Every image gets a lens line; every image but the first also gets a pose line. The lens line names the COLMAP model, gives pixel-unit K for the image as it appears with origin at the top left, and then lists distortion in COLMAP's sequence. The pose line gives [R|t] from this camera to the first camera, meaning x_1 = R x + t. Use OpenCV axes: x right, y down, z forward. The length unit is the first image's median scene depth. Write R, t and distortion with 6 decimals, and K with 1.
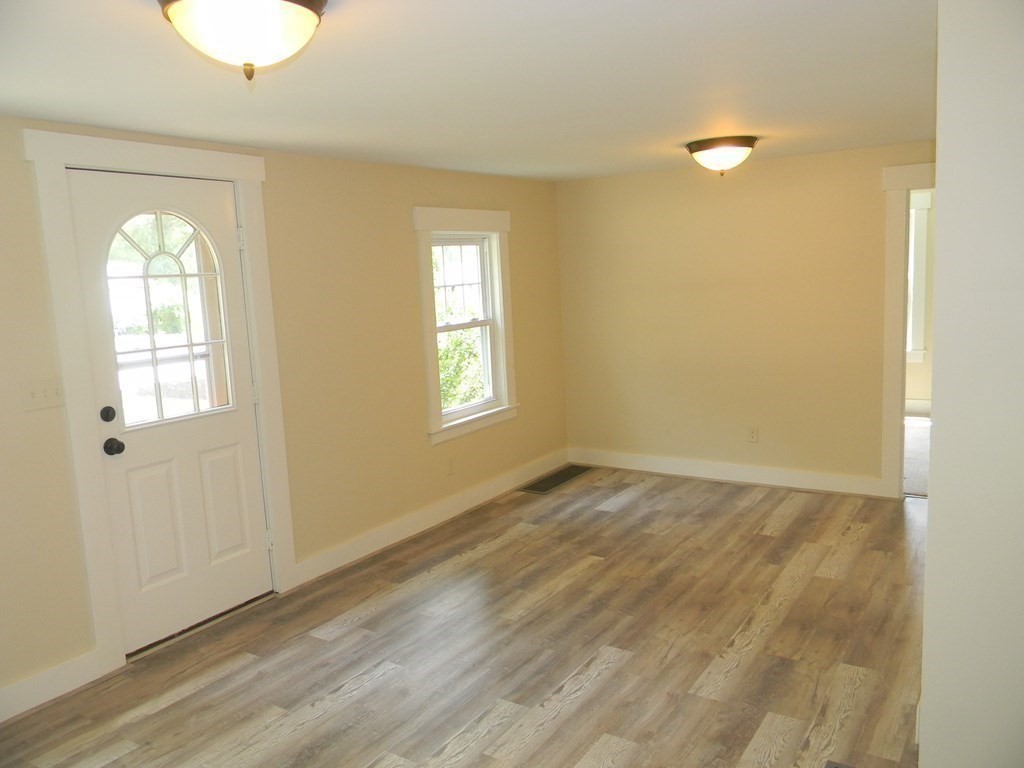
lens RADIAL K [[823.7, 0, 516.6], [0, 823.7, 390.6], [0, 0, 1]] dist [0.012615, -0.014378]
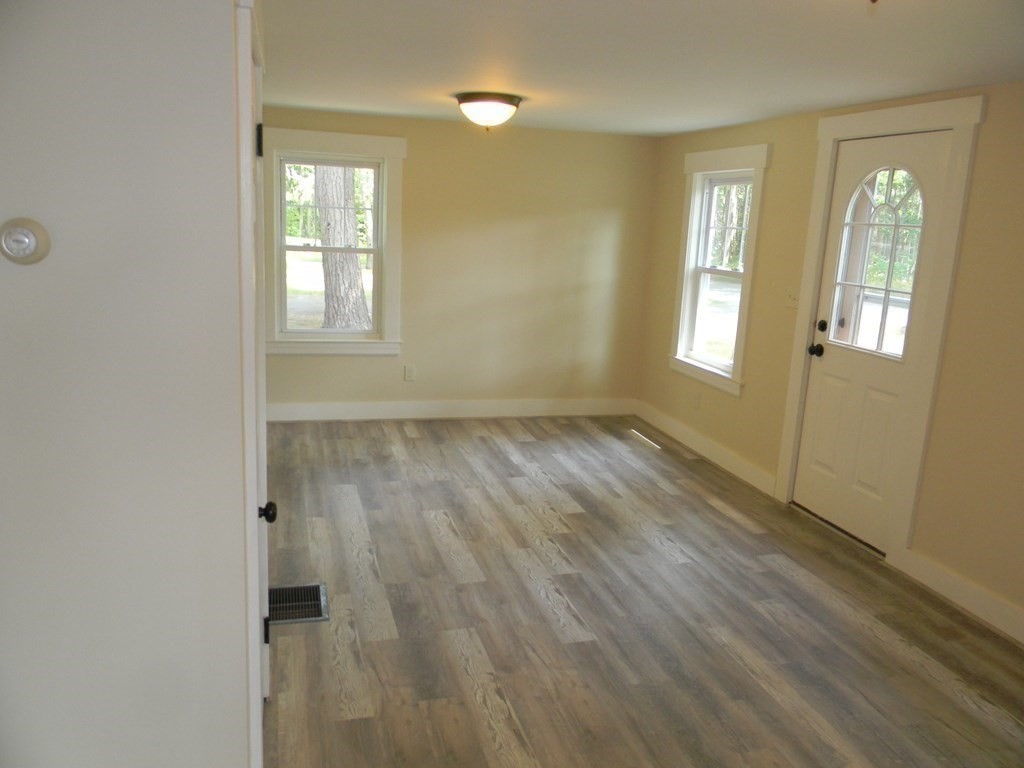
lens RADIAL K [[823.7, 0, 516.6], [0, 823.7, 390.6], [0, 0, 1]] dist [0.012615, -0.014378]
pose [[-0.662786, 0.164060, -0.730616, 0.822654], [-0.133314, 0.934263, 0.330726, -0.248570], [0.736846, 0.316601, -0.597345, 1.457365]]
